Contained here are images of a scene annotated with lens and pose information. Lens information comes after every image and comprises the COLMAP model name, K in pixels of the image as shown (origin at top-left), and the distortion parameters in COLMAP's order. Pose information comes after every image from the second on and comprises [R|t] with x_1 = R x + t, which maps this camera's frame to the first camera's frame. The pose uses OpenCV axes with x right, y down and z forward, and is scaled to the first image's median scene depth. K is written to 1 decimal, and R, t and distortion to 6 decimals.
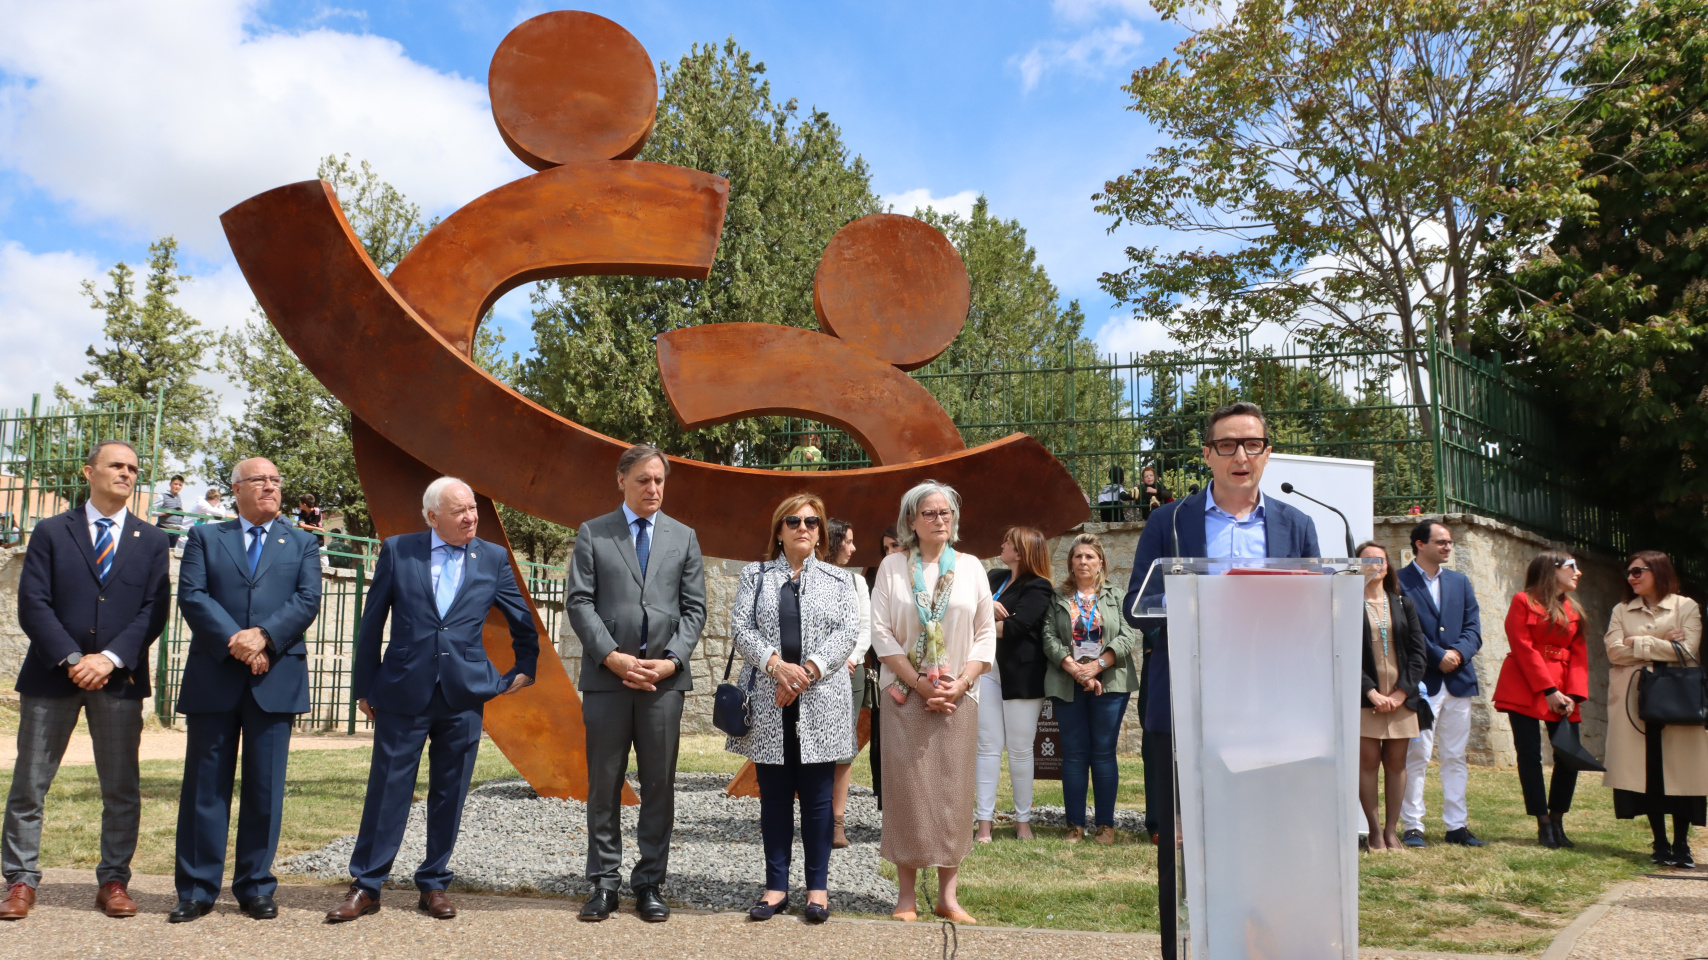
lens RADIAL K [[1414.1, 0, 805.1], [0, 1414.1, 511.2], [0, 0, 1]] dist [-0.016169, 0.009021]
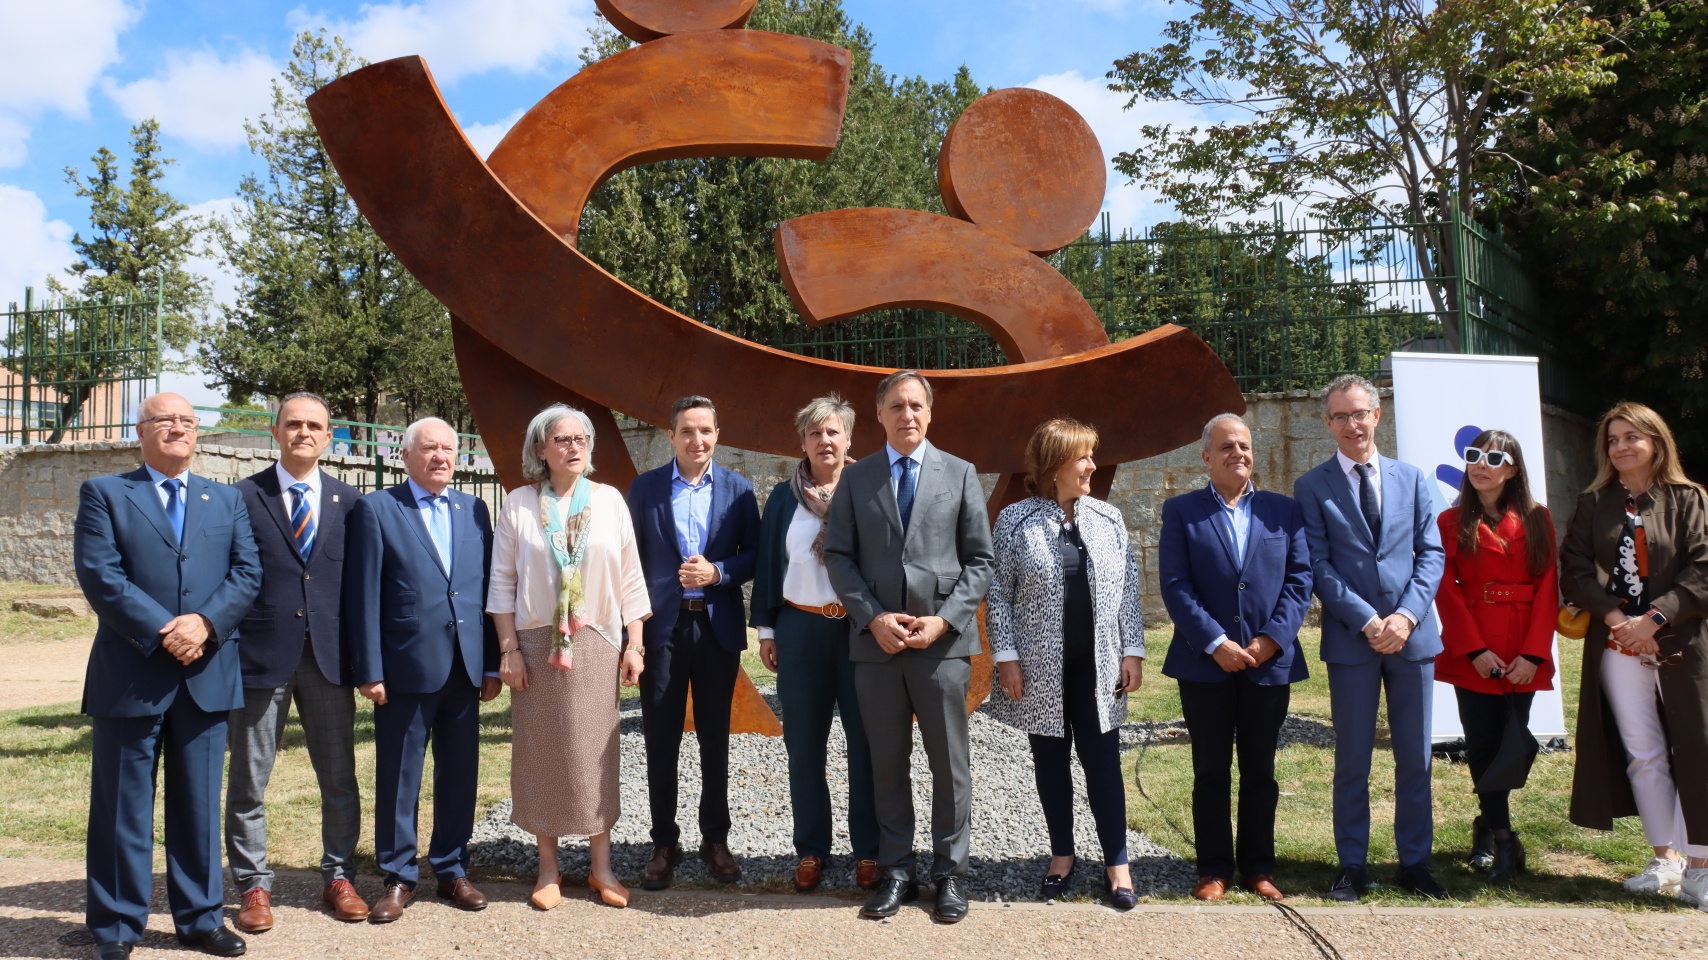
lens RADIAL K [[1333.5, 0, 843.2], [0, 1333.5, 486.7], [0, 0, 1]] dist [-0.122028, 0.096751]
pose [[0.996211, -0.029201, 0.081923, -0.078781], [0.021719, 0.995635, 0.090775, -0.018160], [-0.084216, -0.088651, 0.992496, 0.075719]]
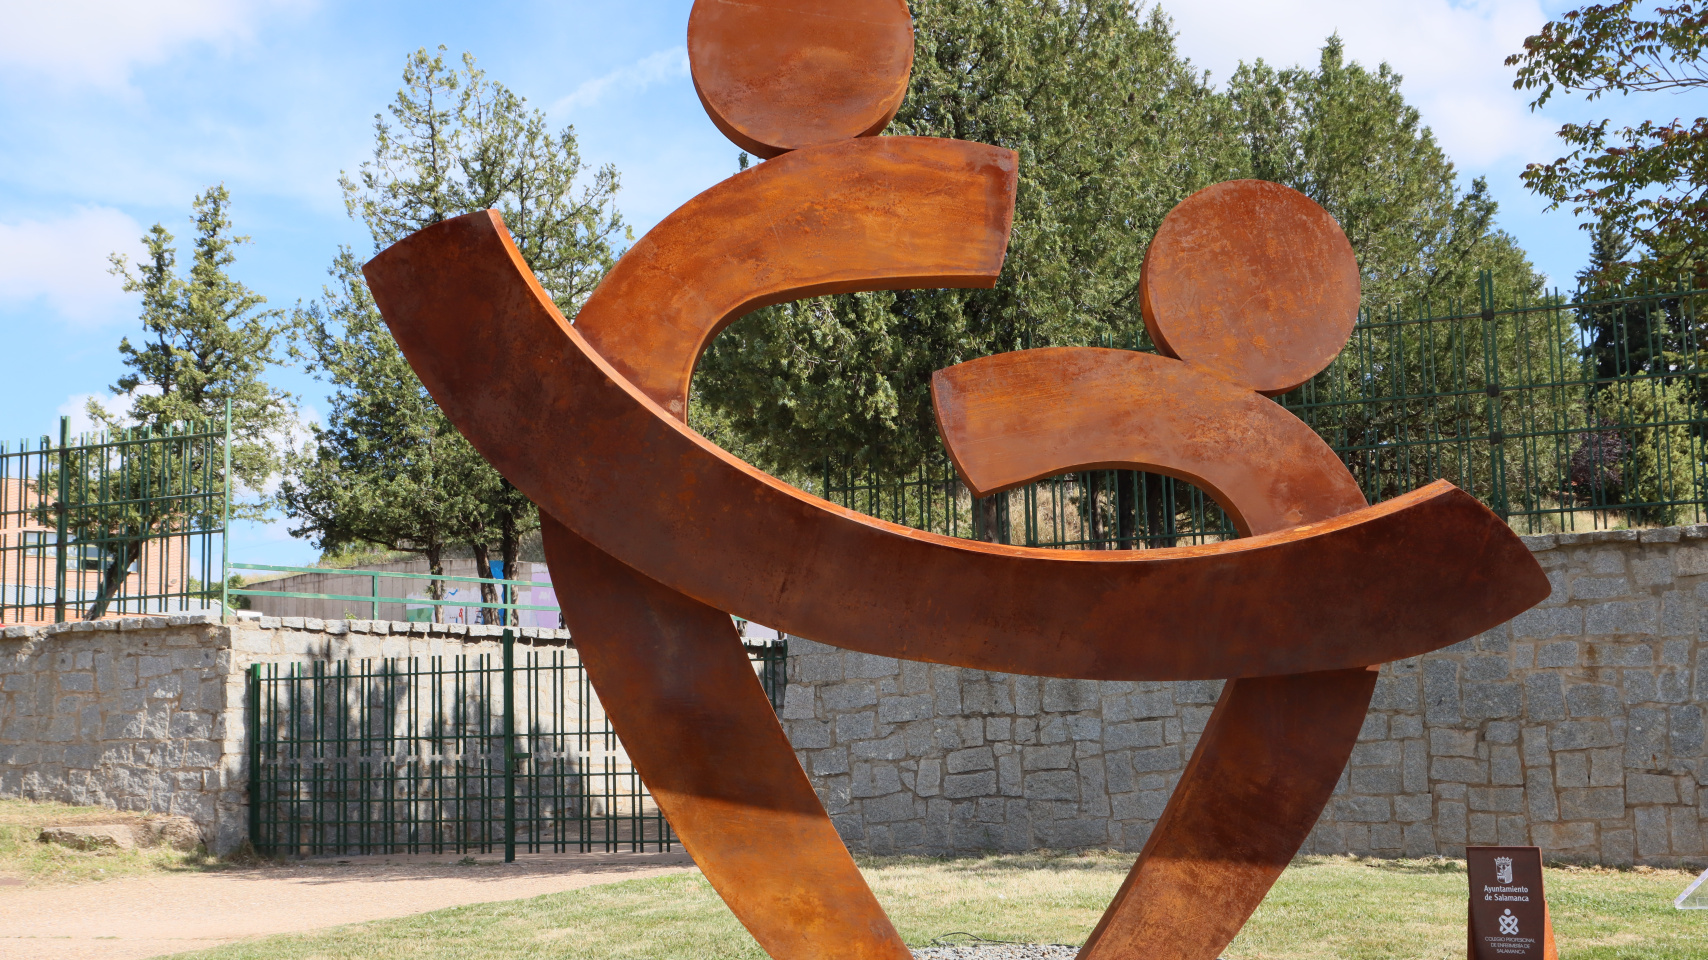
lens RADIAL K [[2030.5, 0, 855.7], [0, 2030.5, 500.2], [0, 0, 1]] dist [-0.009975, 0.184892]
pose [[0.992745, -0.052021, -0.108399, -0.018797], [0.054523, 0.998307, 0.020240, -0.046270], [0.107163, -0.026004, 0.993901, -0.034154]]
